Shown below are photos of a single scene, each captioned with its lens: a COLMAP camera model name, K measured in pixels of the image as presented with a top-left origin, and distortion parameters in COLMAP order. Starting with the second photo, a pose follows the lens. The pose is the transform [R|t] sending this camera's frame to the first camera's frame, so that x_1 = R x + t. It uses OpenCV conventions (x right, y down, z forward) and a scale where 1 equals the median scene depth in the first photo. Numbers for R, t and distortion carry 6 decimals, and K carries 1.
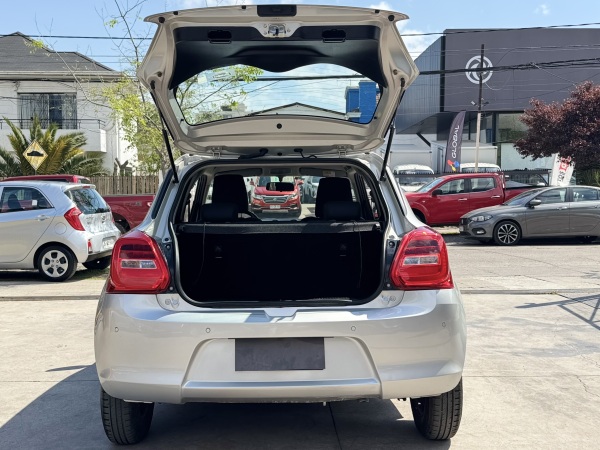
lens RADIAL K [[663.8, 0, 288.1], [0, 663.8, 215.5], [0, 0, 1]] dist [0.100896, 0.001611]
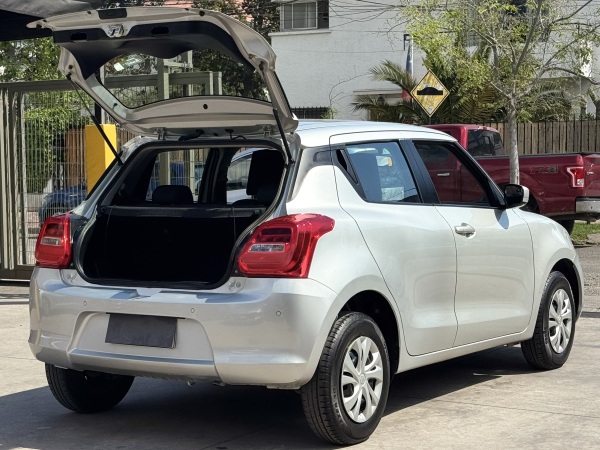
lens RADIAL K [[1182.0, 0, 300.0], [0, 1182.0, 225.0], [0, 0, 1]] dist [0.008237, 0.386504]
pose [[0.854366, 0.028245, -0.518903, 1.015119], [-0.010670, 0.999265, 0.036824, -0.027497], [0.519562, -0.025925, 0.854039, -0.406244]]
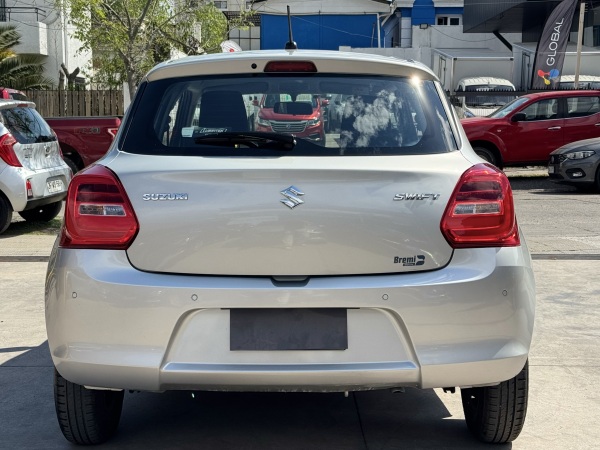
lens RADIAL K [[938.0, 0, 300.0], [0, 938.0, 225.0], [0, 0, 1]] dist [0.133747, 0.004910]
pose [[0.999933, 0.009491, -0.006658, 0.005844], [-0.008926, 0.996734, 0.080258, 0.002030], [0.007398, -0.080193, 0.996752, -0.054223]]
